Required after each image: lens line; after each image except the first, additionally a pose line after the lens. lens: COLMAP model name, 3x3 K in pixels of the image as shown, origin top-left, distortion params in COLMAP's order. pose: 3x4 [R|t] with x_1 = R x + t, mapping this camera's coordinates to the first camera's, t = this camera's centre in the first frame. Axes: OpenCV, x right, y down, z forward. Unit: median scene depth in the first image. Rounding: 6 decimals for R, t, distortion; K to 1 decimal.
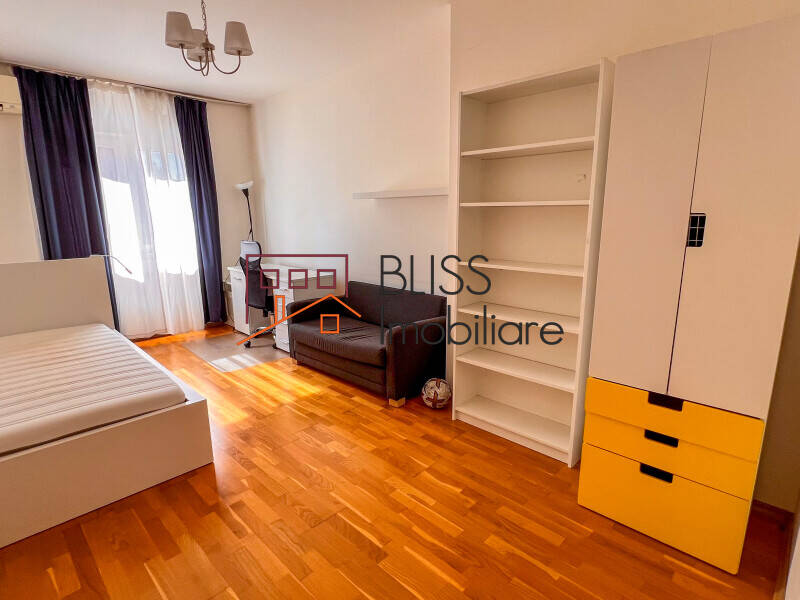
lens RADIAL K [[428.8, 0, 401.2], [0, 428.8, 301.0], [0, 0, 1]] dist [-0.002053, 0.002152]
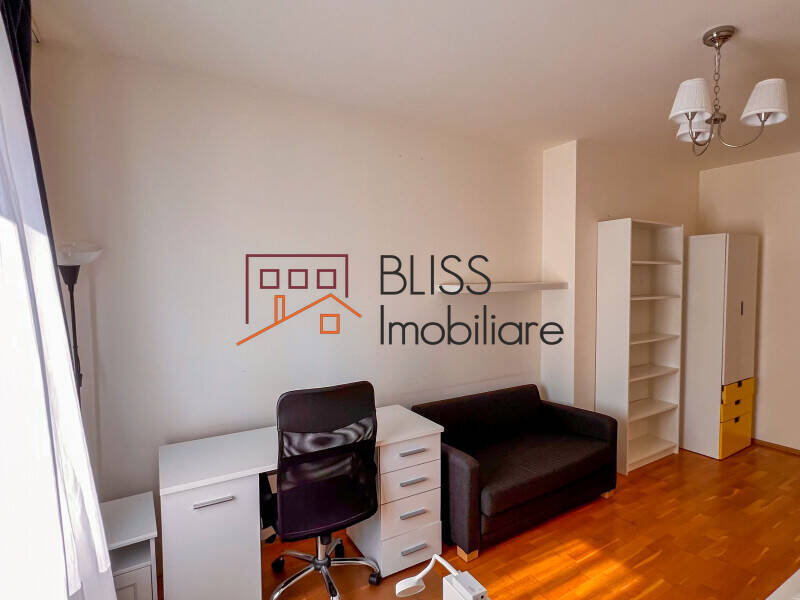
lens RADIAL K [[428.8, 0, 399.9], [0, 428.8, 302.4], [0, 0, 1]] dist [-0.002053, 0.002152]
pose [[0.246338, -0.033010, 0.968622, -1.019093], [0.212847, 0.976863, -0.020840, -0.261184], [-0.945523, 0.211302, 0.247664, 1.051776]]
